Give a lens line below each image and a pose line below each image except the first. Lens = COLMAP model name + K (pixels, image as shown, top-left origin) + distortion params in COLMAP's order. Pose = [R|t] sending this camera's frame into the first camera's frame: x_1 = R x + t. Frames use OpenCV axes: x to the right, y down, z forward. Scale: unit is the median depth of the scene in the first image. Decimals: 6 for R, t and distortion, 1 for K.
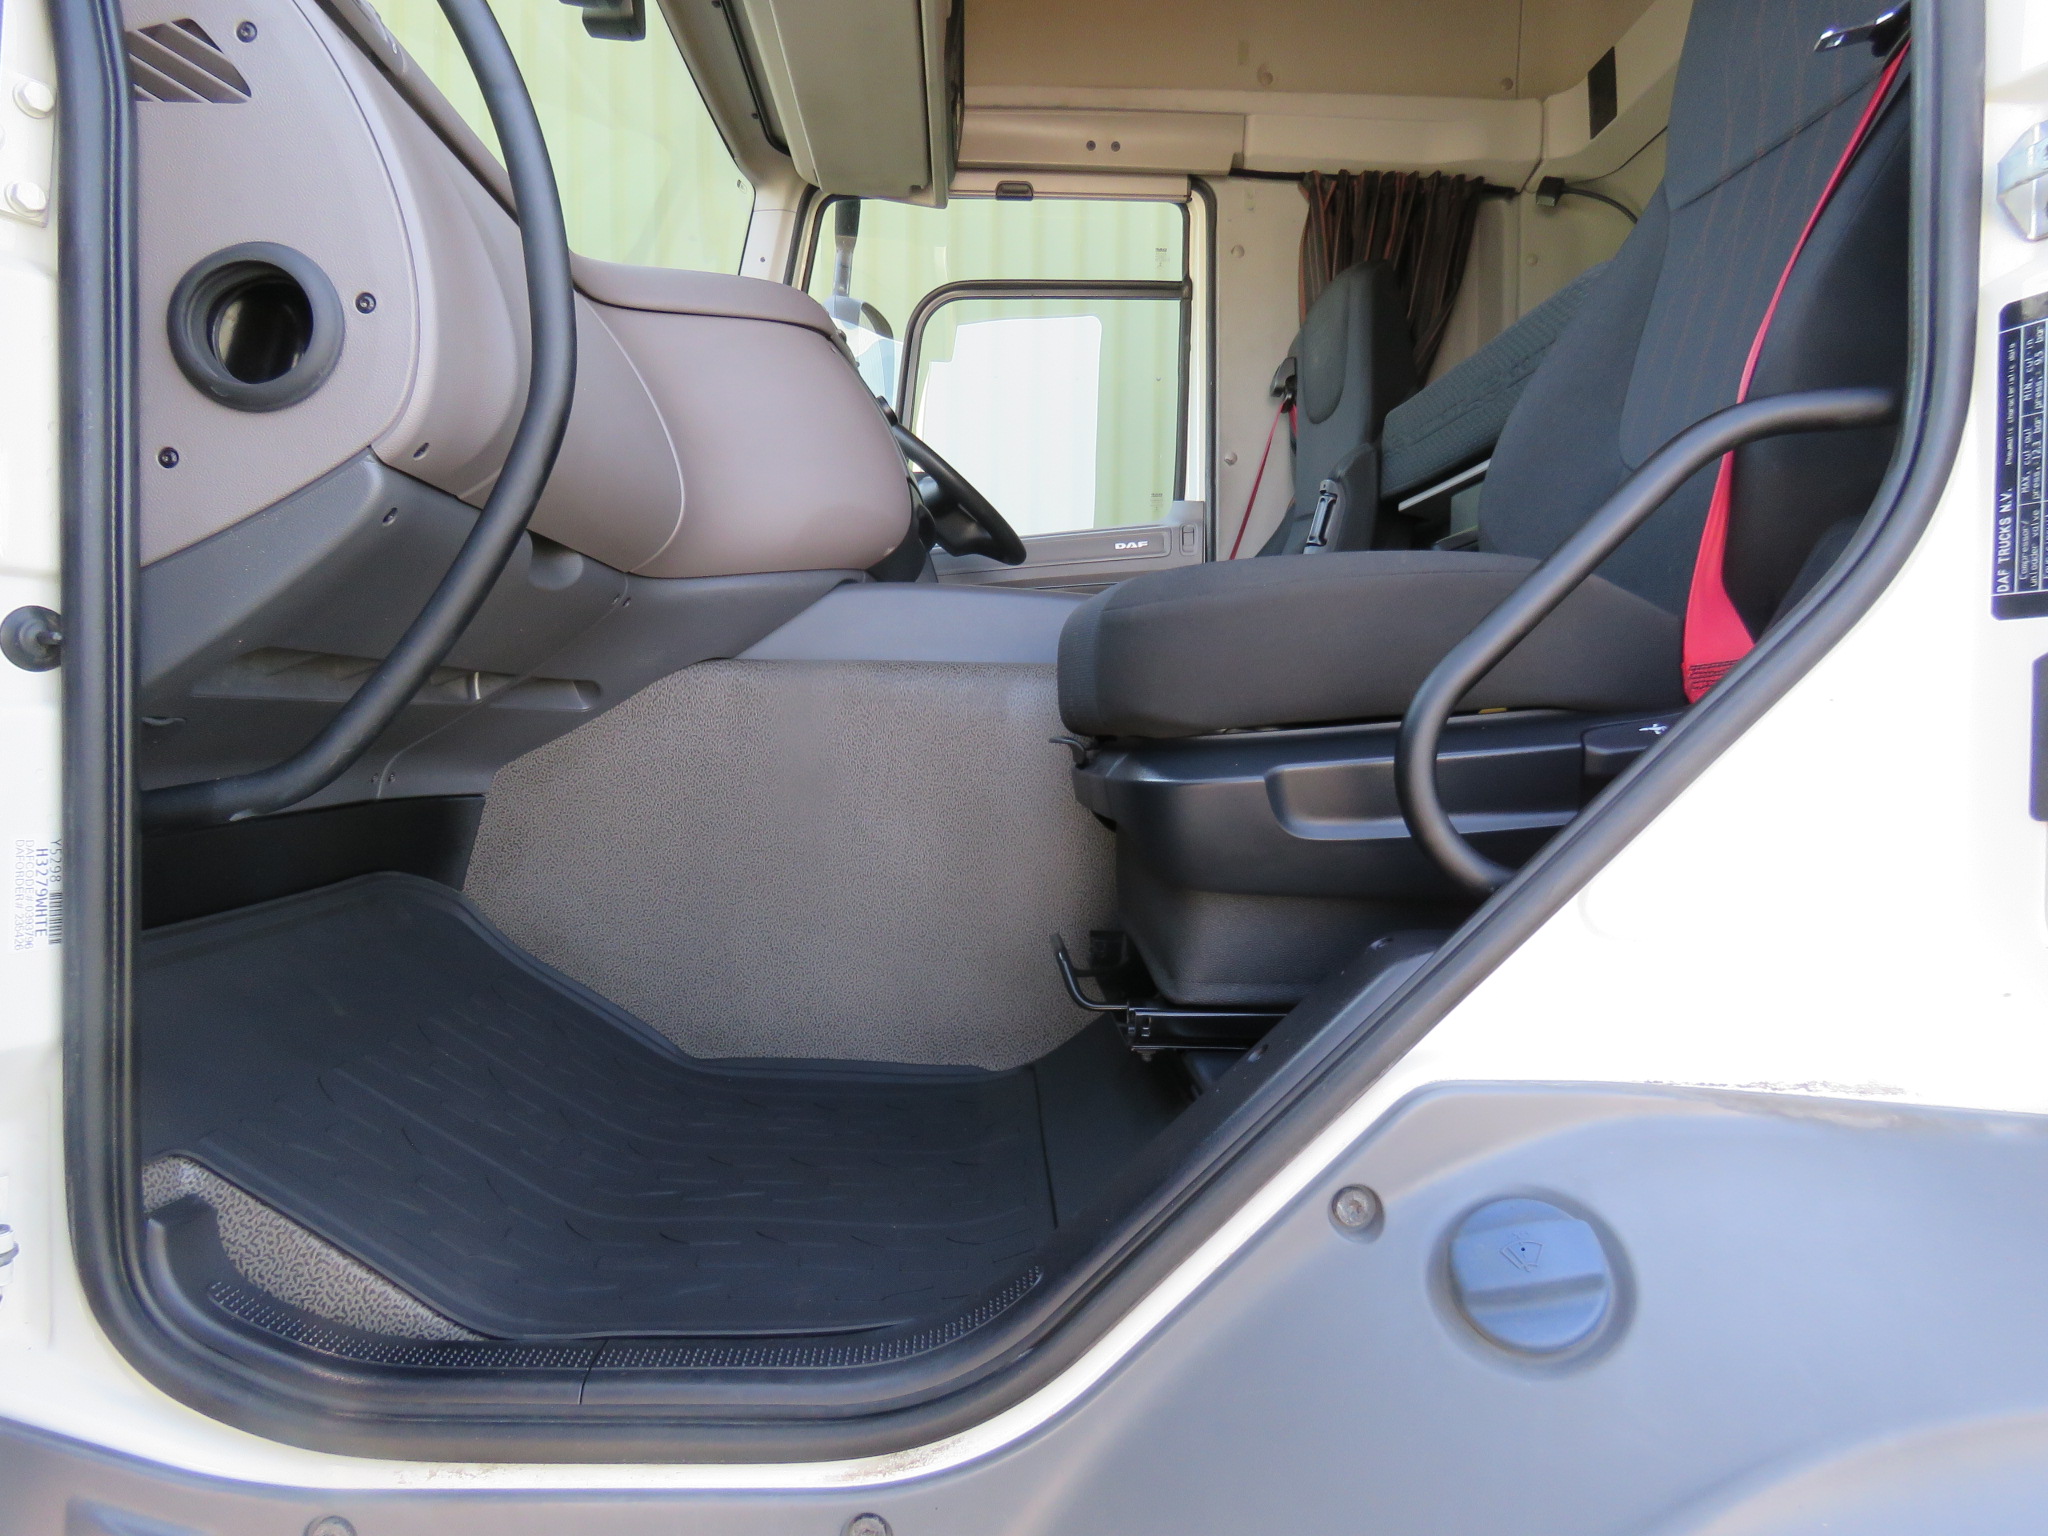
lens RADIAL K [[1300.1, 0, 1031.3], [0, 1300.1, 770.2], [0, 0, 1]] dist [-0.008210, 0.000852]
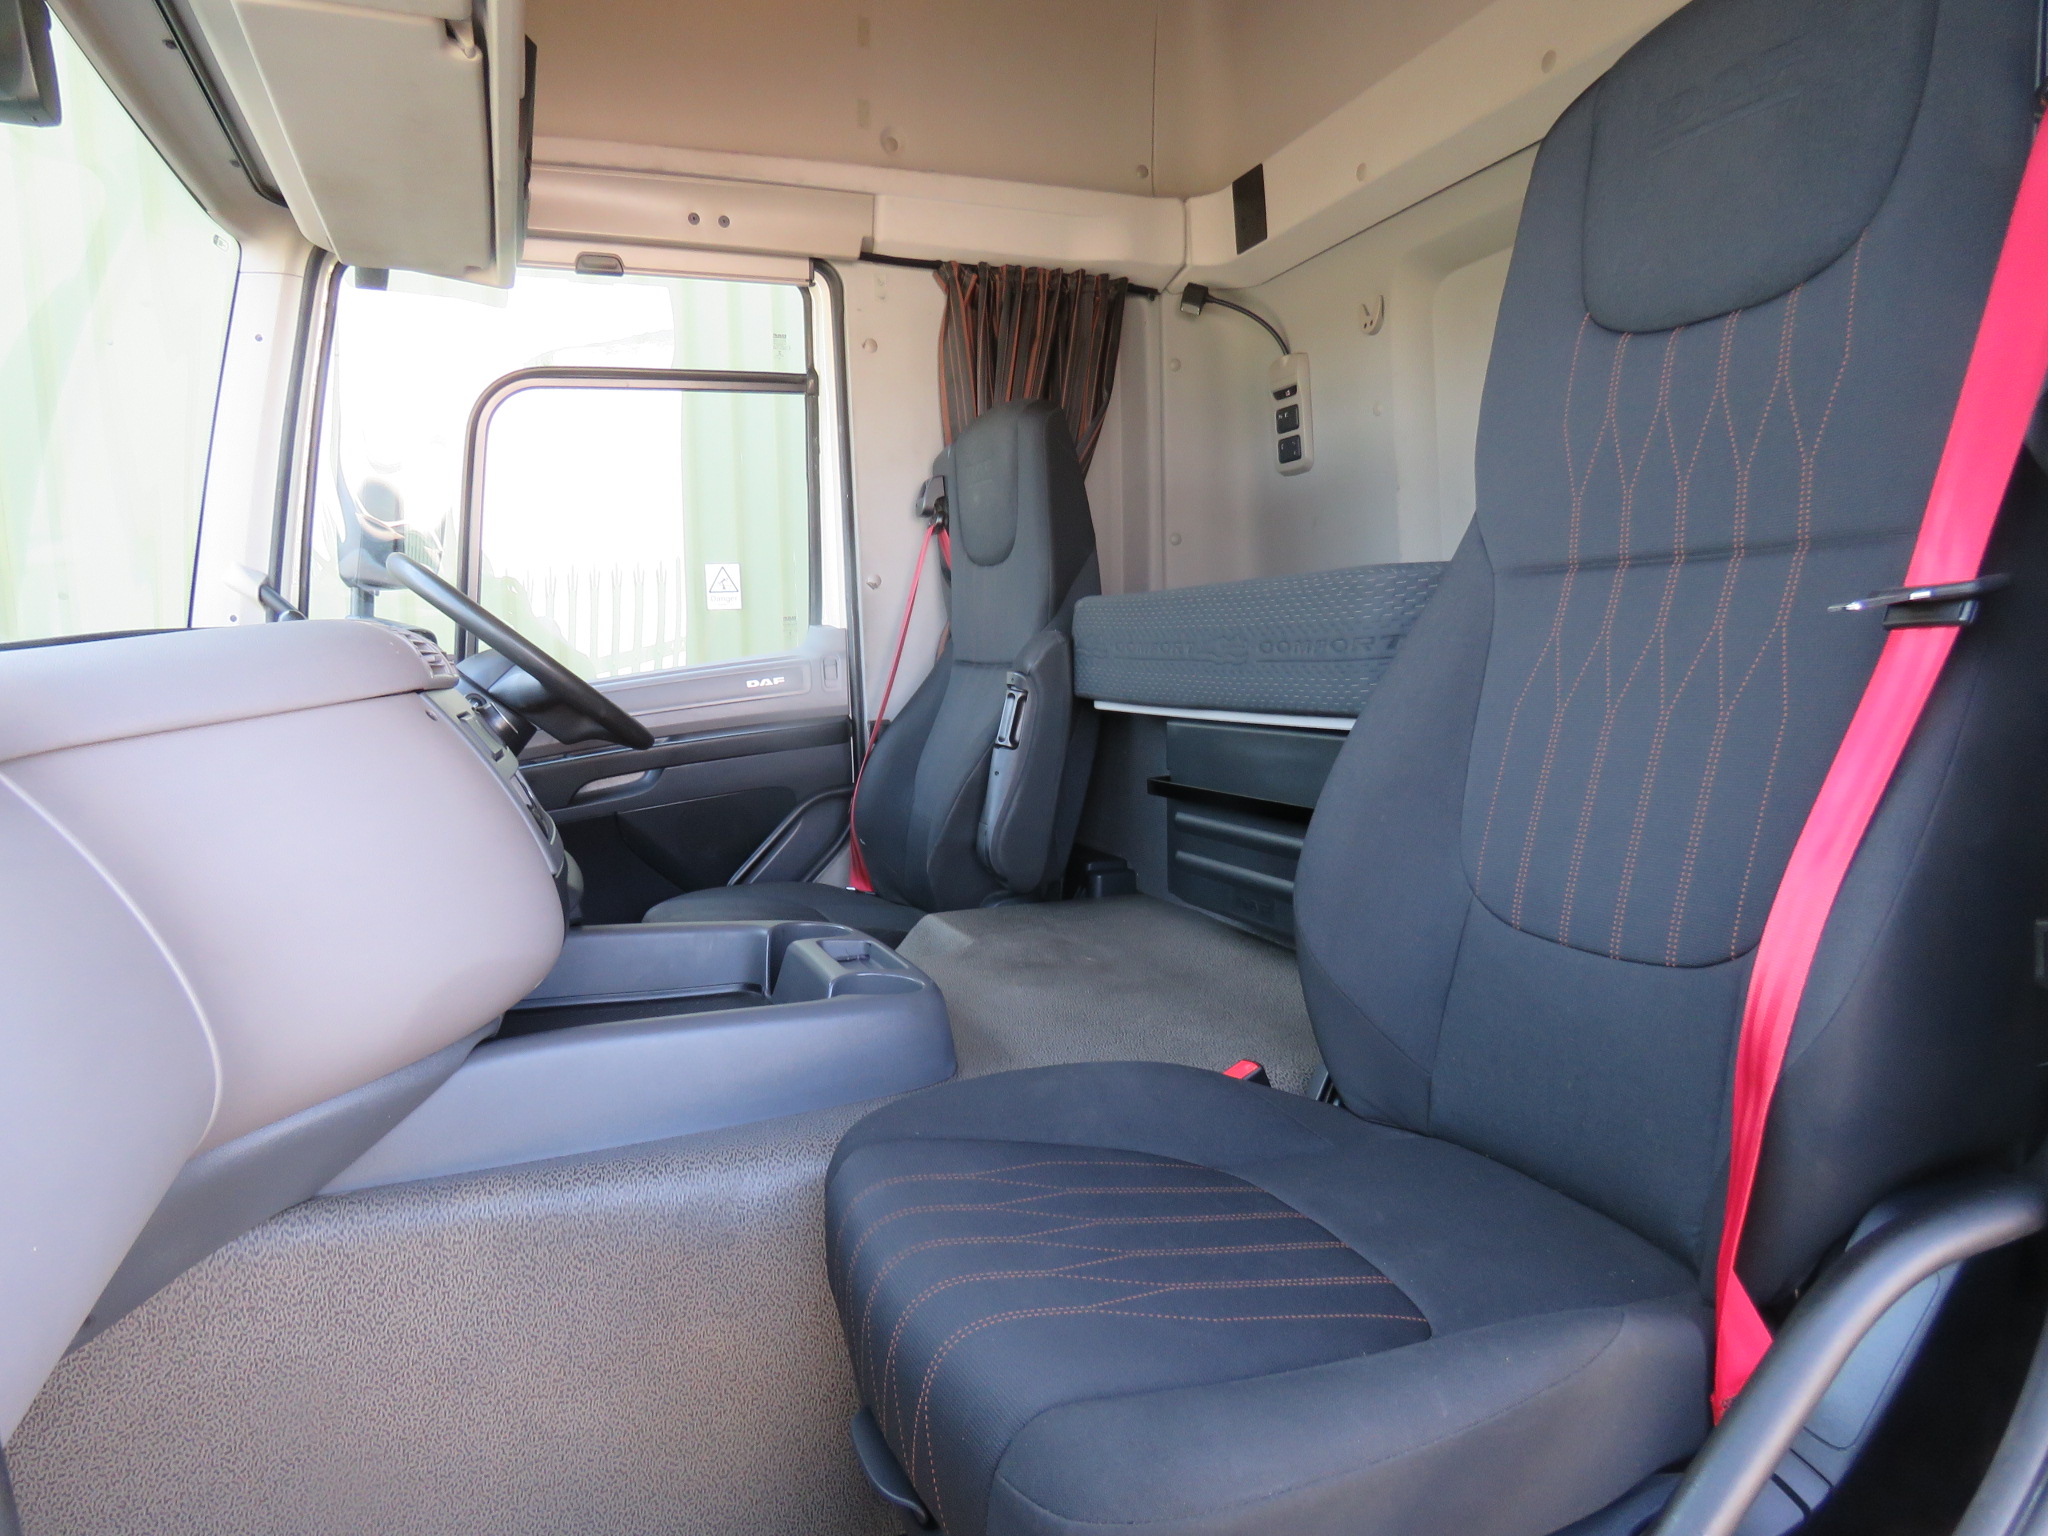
lens RADIAL K [[1300.1, 0, 1031.3], [0, 1300.1, 770.2], [0, 0, 1]] dist [-0.008210, 0.000852]
pose [[0.945421, -0.065402, 0.319219, -0.037602], [0.047824, 0.996892, 0.062603, -0.166475], [-0.322321, -0.043920, 0.945611, 0.124267]]
